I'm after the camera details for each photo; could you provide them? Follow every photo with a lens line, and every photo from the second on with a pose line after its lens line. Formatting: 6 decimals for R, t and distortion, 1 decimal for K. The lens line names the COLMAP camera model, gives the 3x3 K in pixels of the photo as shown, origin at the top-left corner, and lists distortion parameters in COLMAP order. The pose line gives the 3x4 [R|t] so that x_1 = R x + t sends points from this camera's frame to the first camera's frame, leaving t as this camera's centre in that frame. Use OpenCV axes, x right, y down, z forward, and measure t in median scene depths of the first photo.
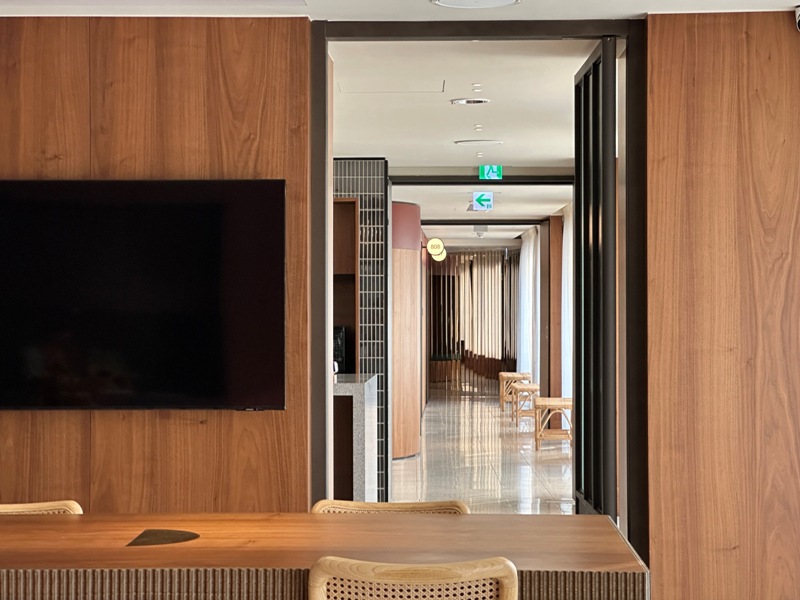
lens RADIAL K [[1772.0, 0, 400.0], [0, 1772.0, 300.0], [0, 0, 1]] dist [0.067253, 0.216663]
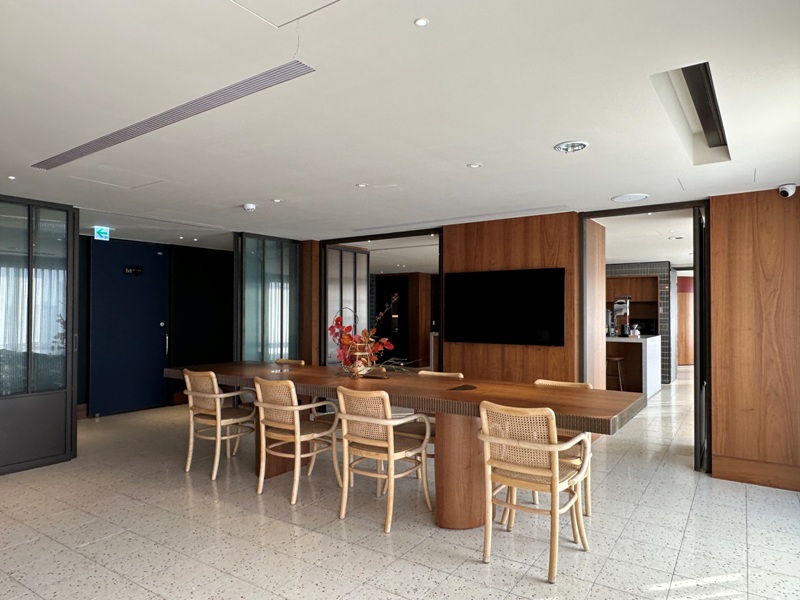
lens RADIAL K [[506.9, 0, 393.6], [0, 506.9, 307.6], [0, 0, 1]] dist [-0.006548, 0.001156]
pose [[0.845474, -0.000505, -0.534017, 0.140996], [-0.002214, 0.999988, -0.004451, 0.001951], [0.534013, 0.004946, 0.845462, 0.141442]]
